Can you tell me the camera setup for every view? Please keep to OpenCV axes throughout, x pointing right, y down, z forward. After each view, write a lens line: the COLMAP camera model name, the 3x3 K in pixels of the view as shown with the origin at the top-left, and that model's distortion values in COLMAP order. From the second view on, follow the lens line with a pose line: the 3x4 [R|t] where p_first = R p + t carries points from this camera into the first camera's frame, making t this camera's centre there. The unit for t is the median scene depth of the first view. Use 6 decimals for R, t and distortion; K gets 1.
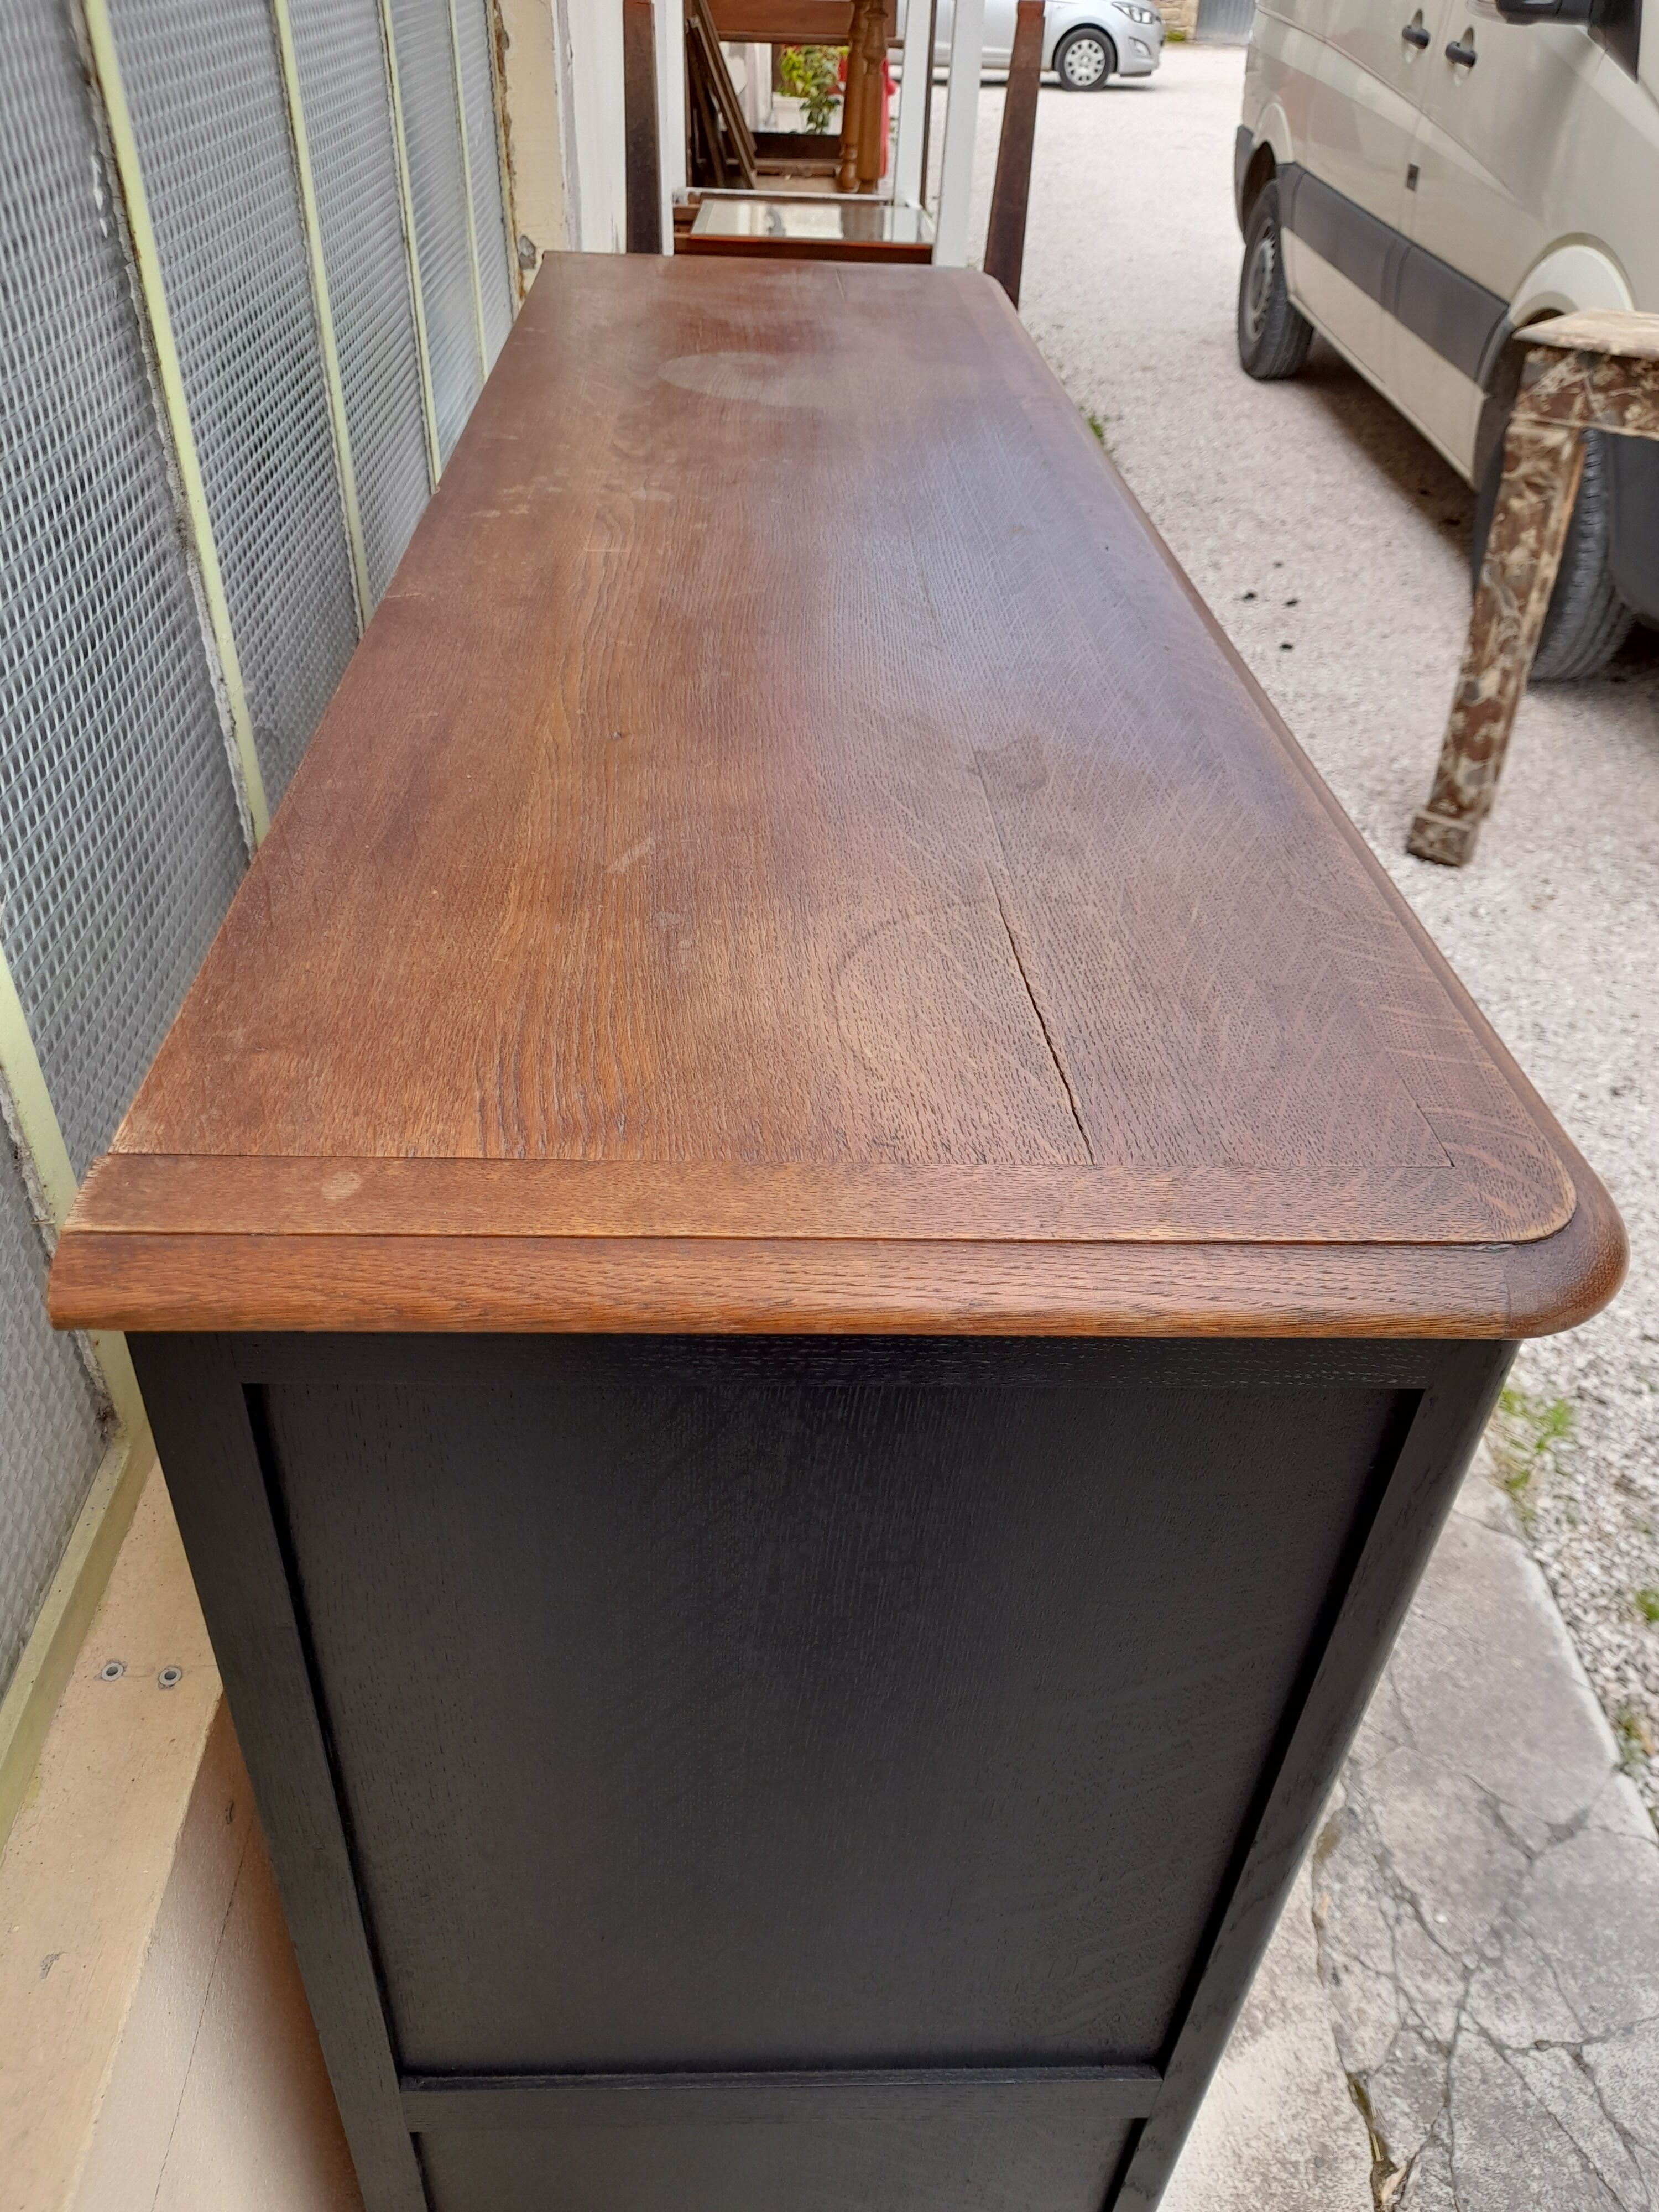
lens RADIAL K [[1610.3, 0, 829.5], [0, 1610.3, 1106.0], [0, 0, 1]] dist [0.003148, 0.000896]
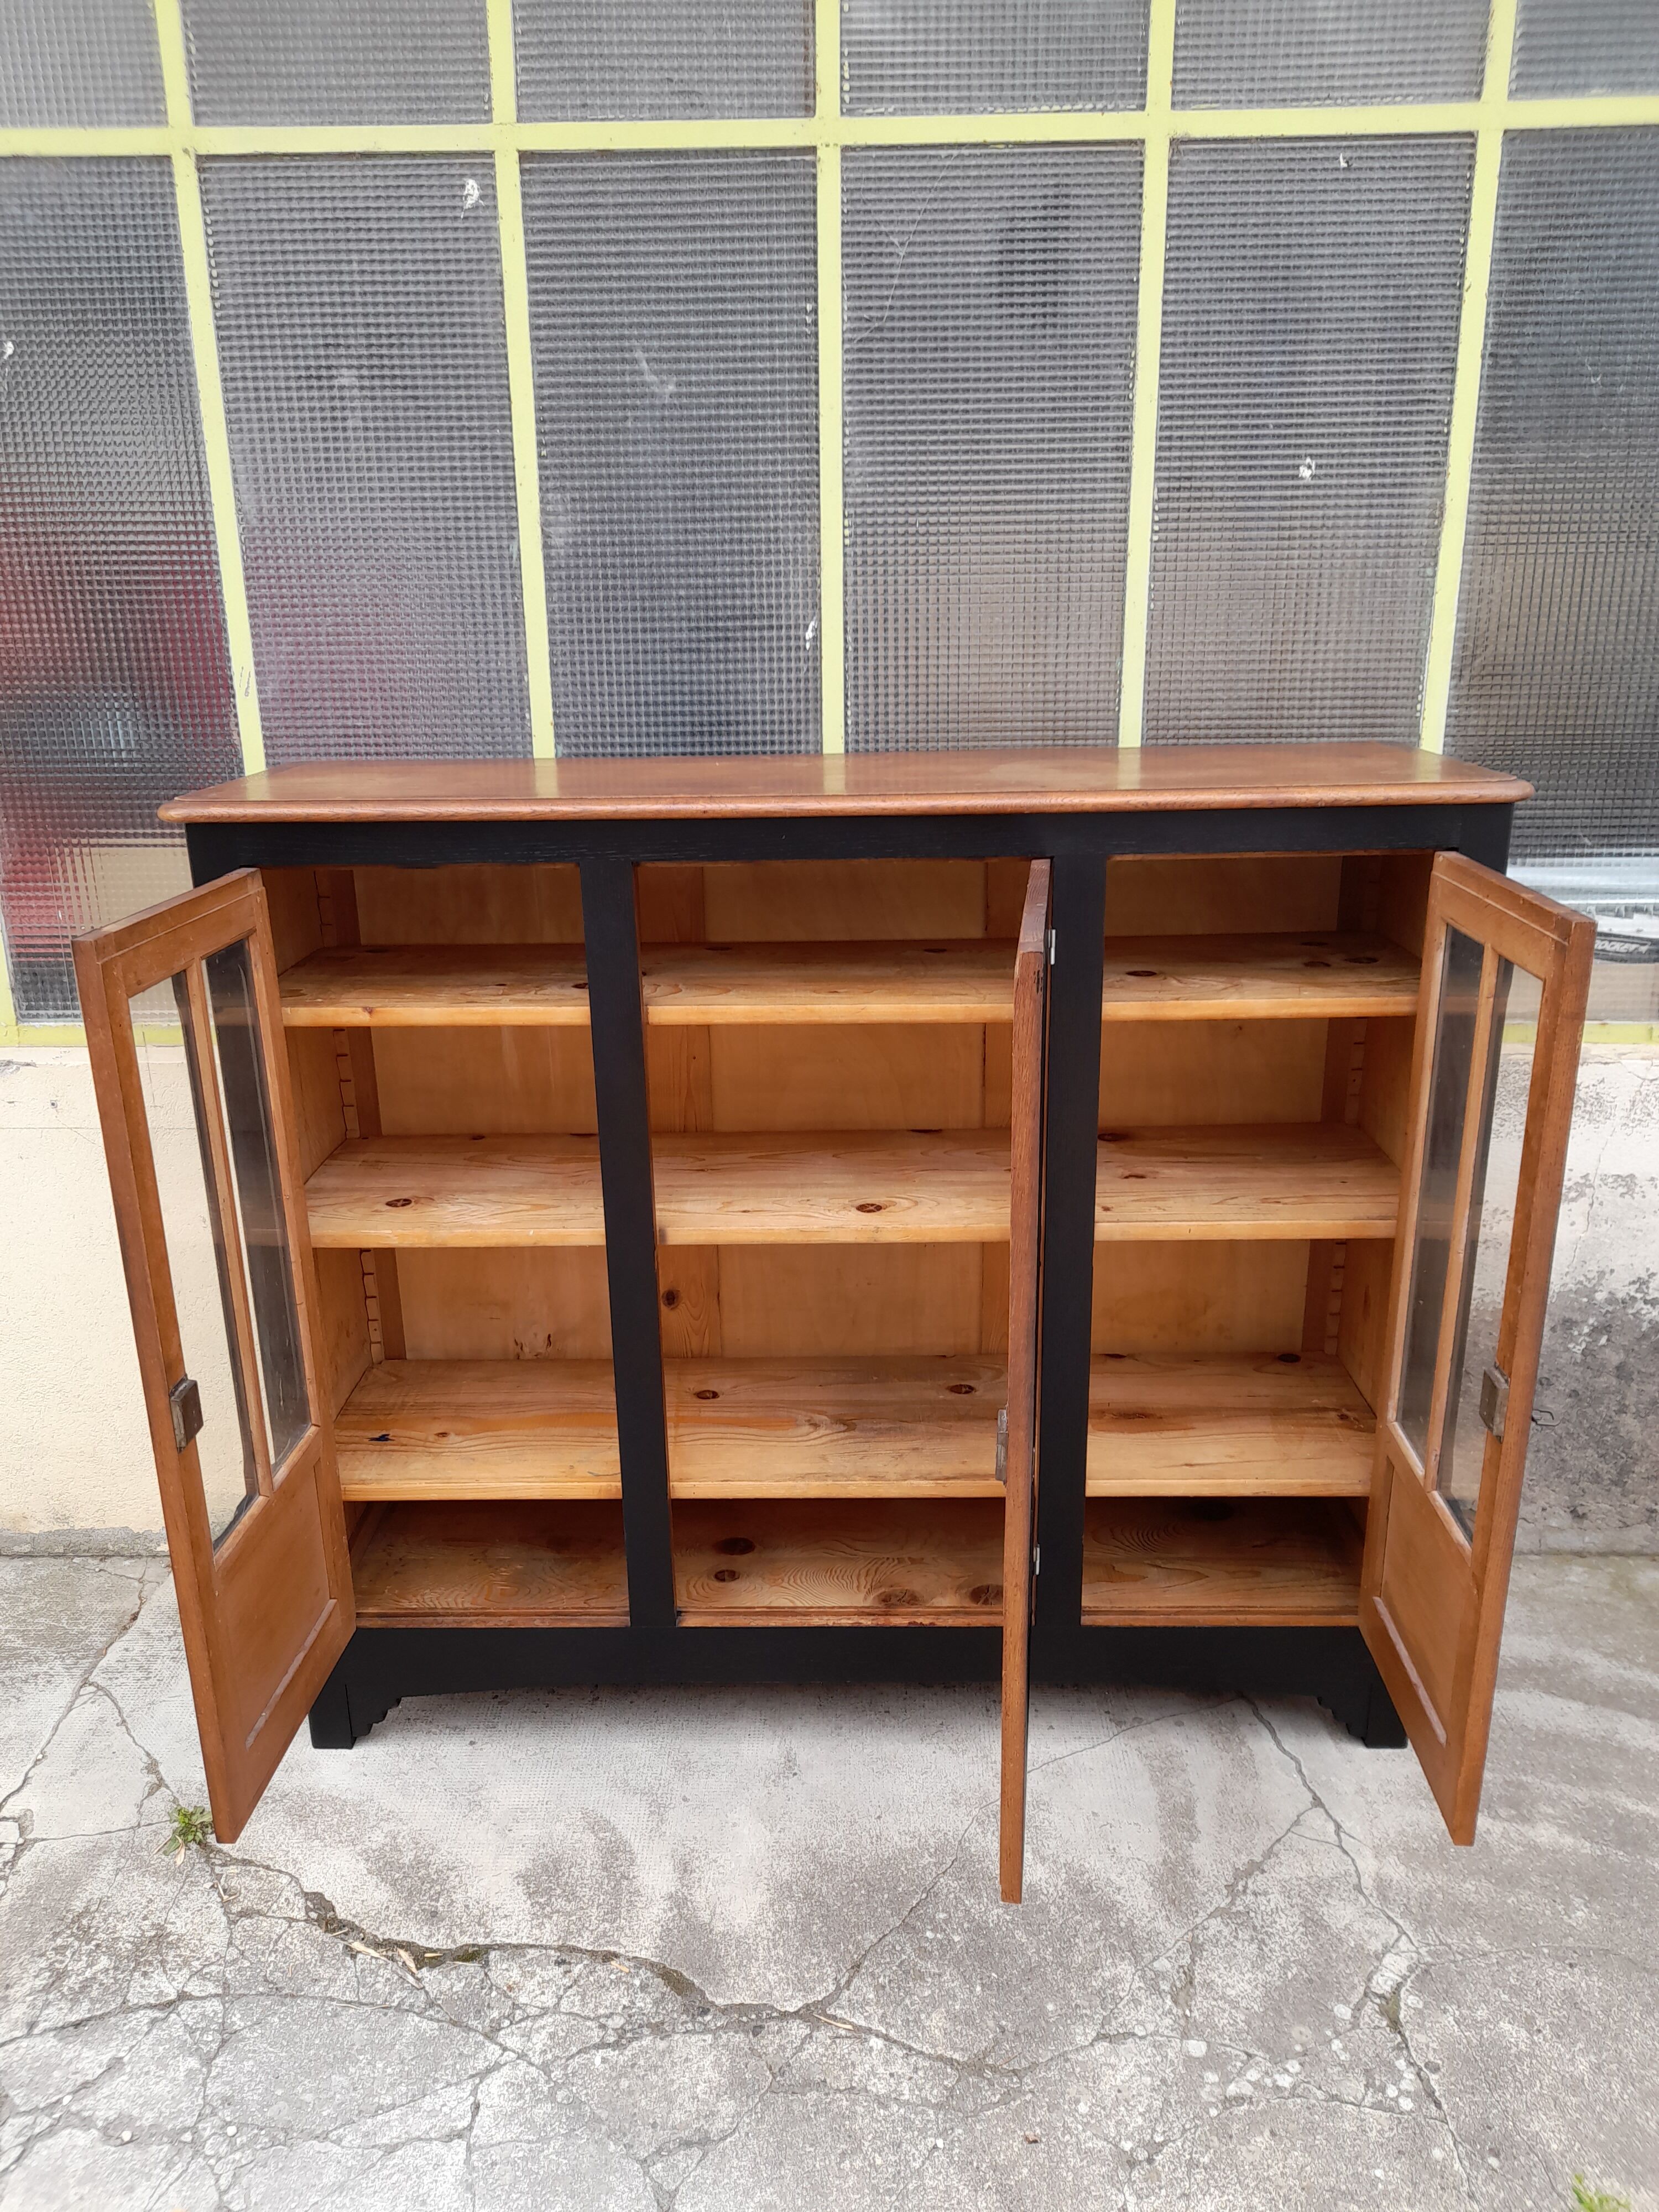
lens RADIAL K [[1662.8, 0, 765.4], [0, 1662.8, 1128.3], [0, 0, 1]] dist [0.045269, -0.055957]
pose [[-0.077329, 0.291988, -0.953291, 1.300088], [-0.579742, 0.764718, 0.281257, -0.350466], [0.811122, 0.574412, 0.110143, 0.650315]]
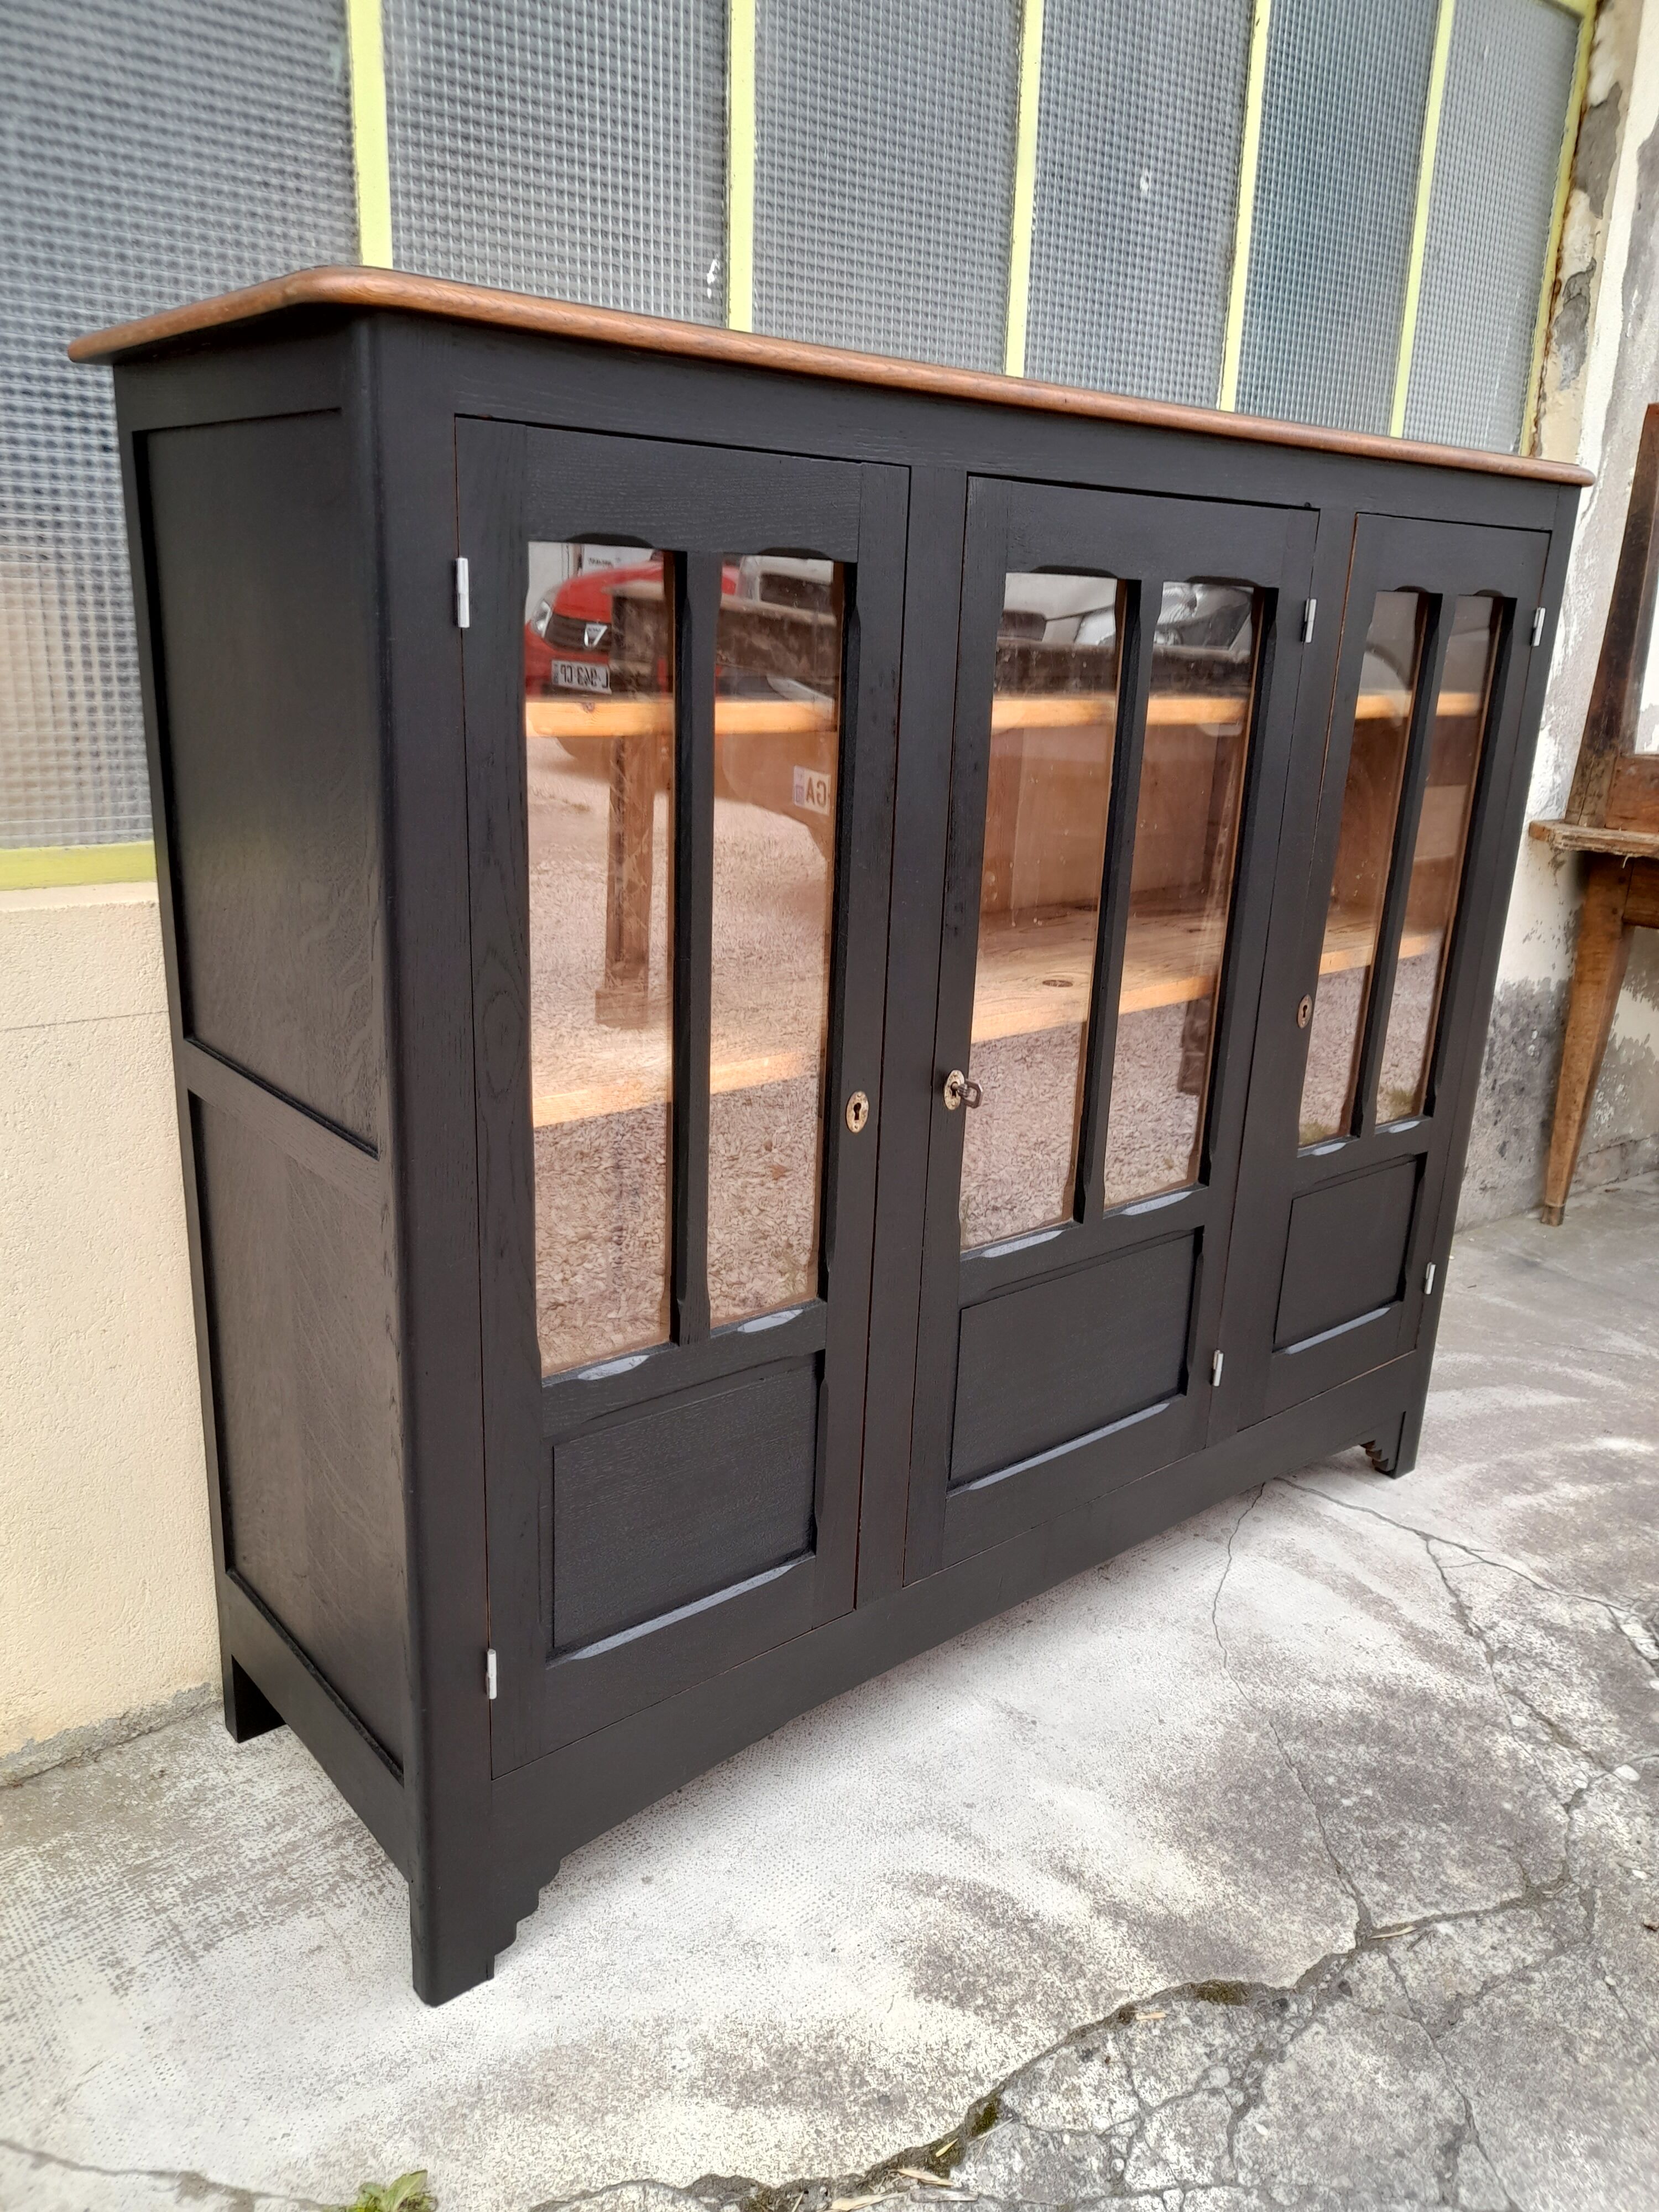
lens RADIAL K [[1673.5, 0, 801.1], [0, 1673.5, 1122.8], [0, 0, 1]] dist [0.049246, -0.071936]
pose [[0.607887, 0.234974, -0.758459, 0.774077], [-0.491810, 0.861343, -0.127326, 0.319739], [0.623375, 0.450418, 0.639161, 0.155667]]
